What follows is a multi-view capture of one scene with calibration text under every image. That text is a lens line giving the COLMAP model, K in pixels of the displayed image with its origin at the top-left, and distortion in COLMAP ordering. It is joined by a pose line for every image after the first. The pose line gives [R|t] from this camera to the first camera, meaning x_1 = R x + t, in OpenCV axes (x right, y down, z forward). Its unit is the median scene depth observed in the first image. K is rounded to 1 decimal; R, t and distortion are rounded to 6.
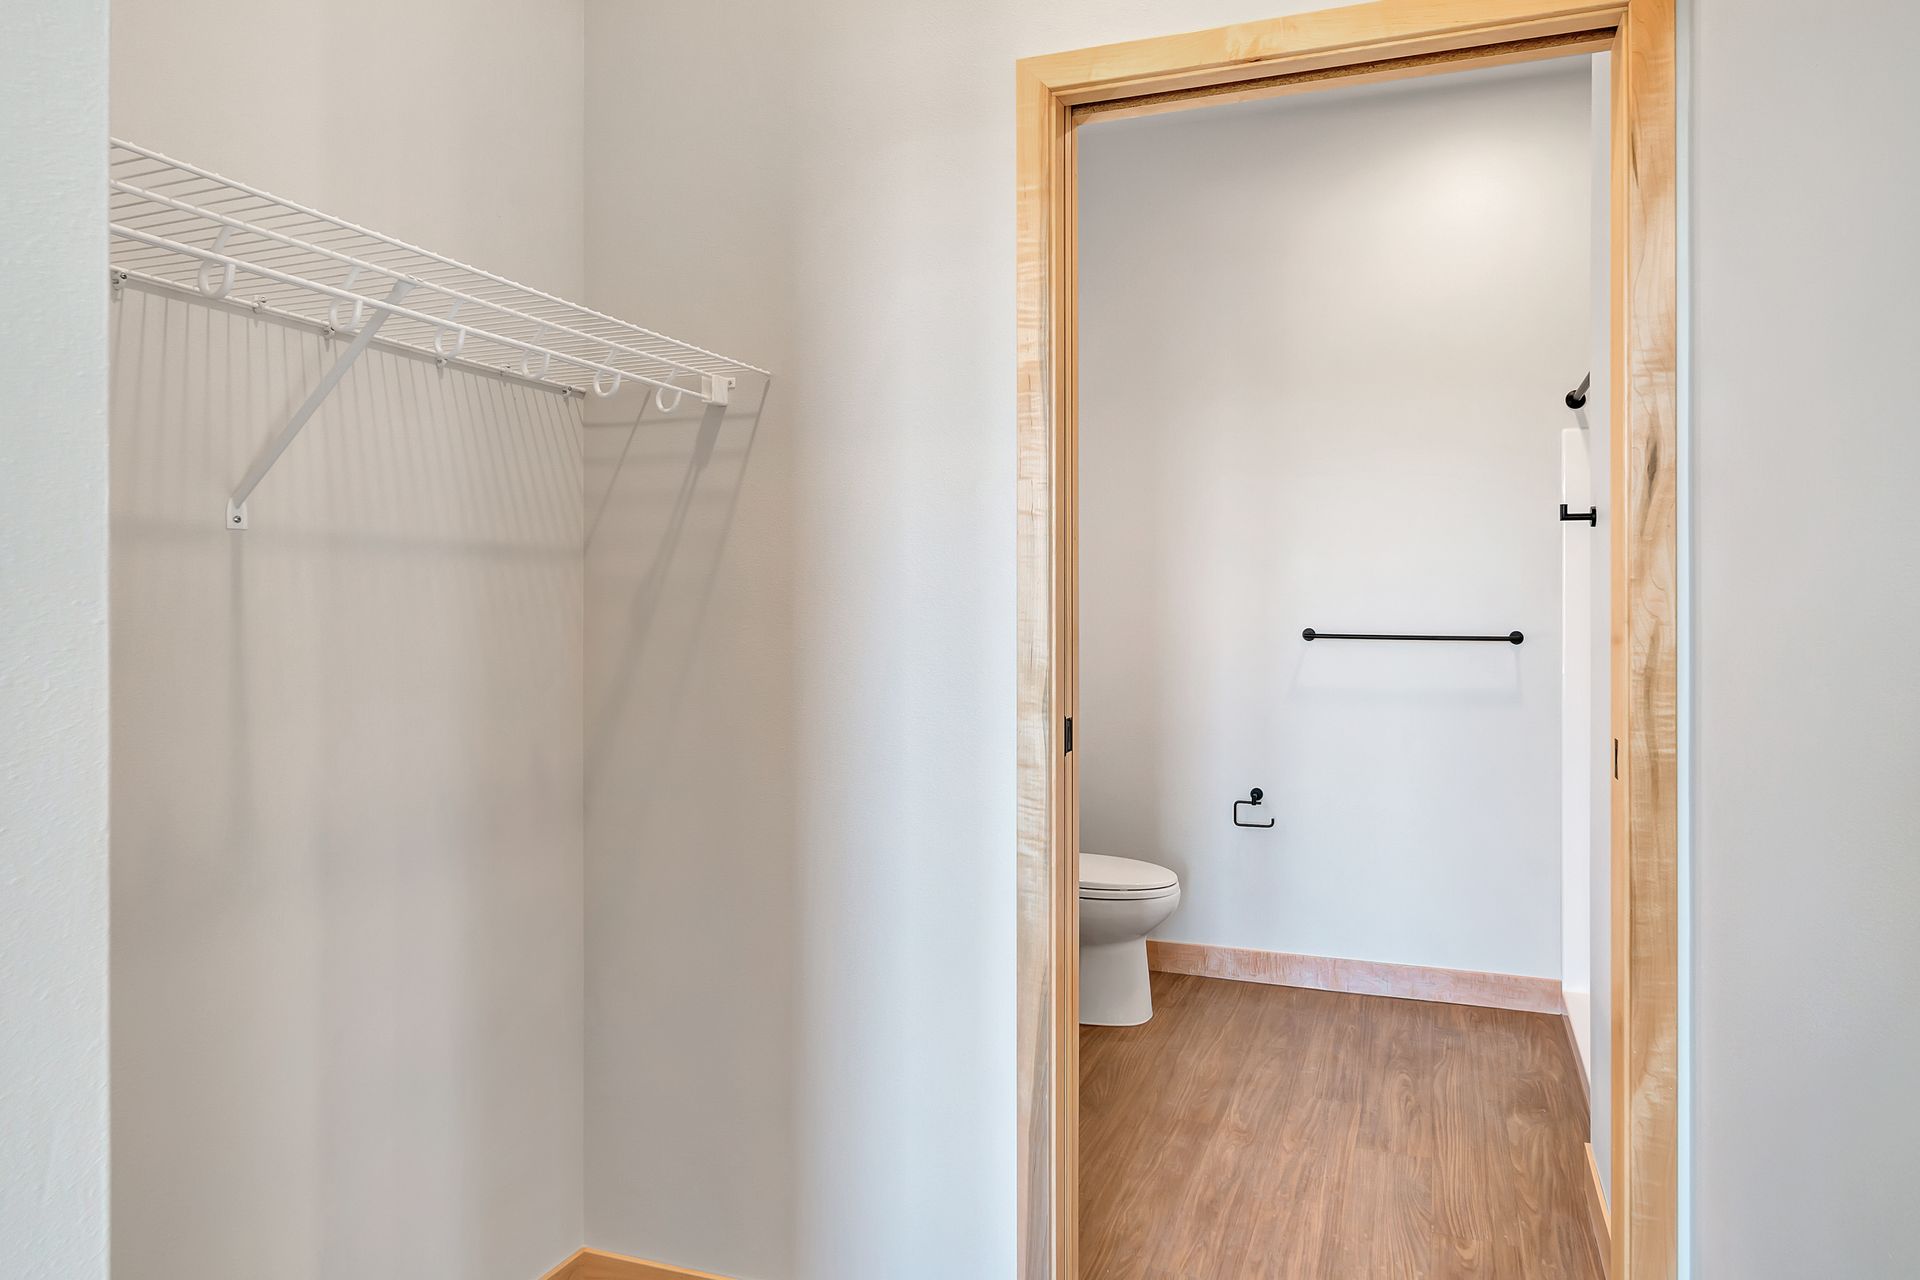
lens RADIAL K [[1145.4, 0, 1058.4], [0, 1145.4, 601.6], [0, 0, 1]] dist [0.007883, 0.000408]
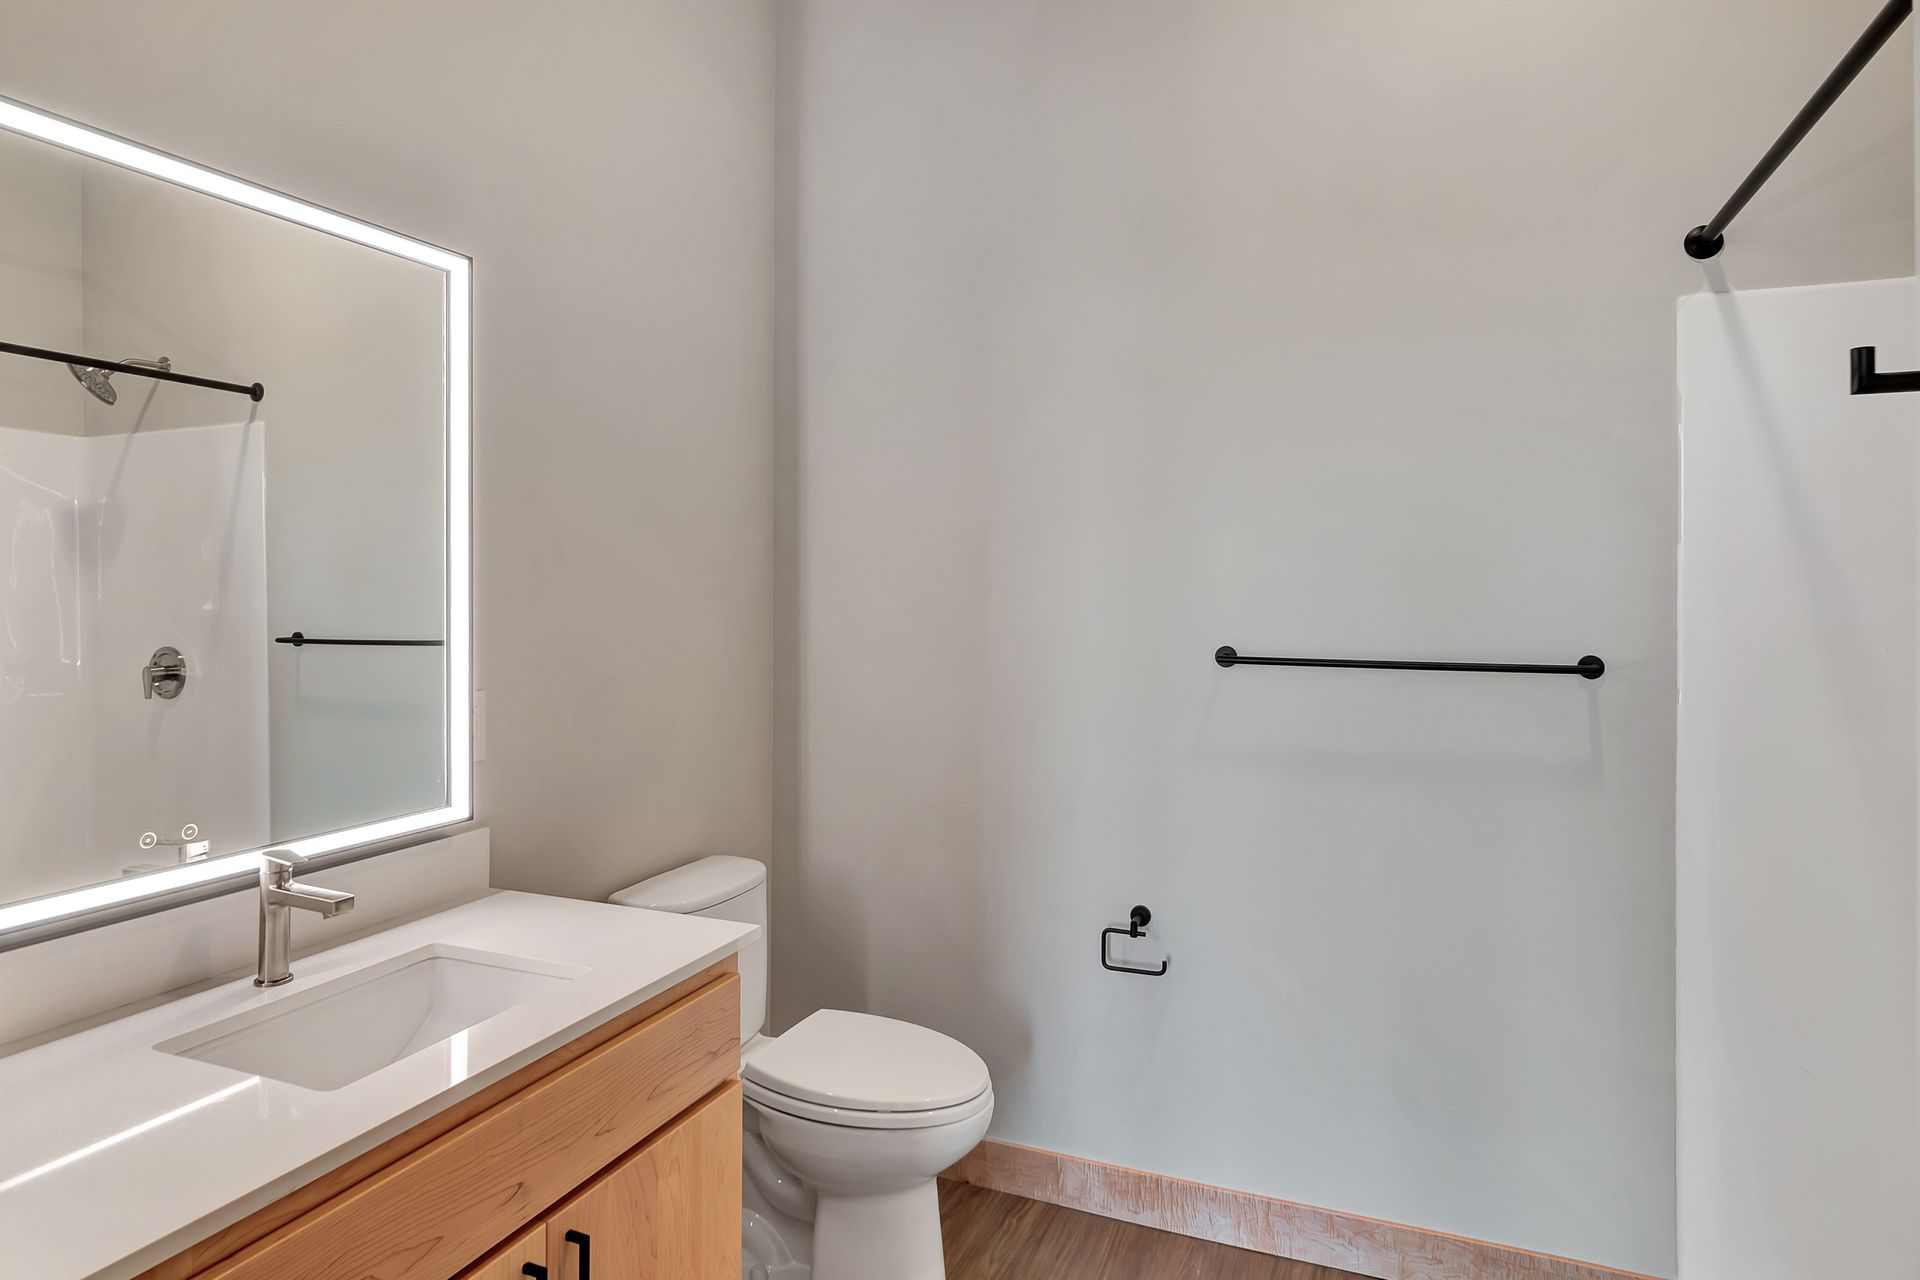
lens RADIAL K [[1098.7, 0, 954.9], [0, 1098.7, 593.4], [0, 0, 1]] dist [0.006190, 0.002927]
pose [[0.996918, -0.000318, -0.078455, 0.121244], [0.000573, 0.999995, 0.003230, -0.006917], [0.078454, -0.003265, 0.996912, 0.408428]]
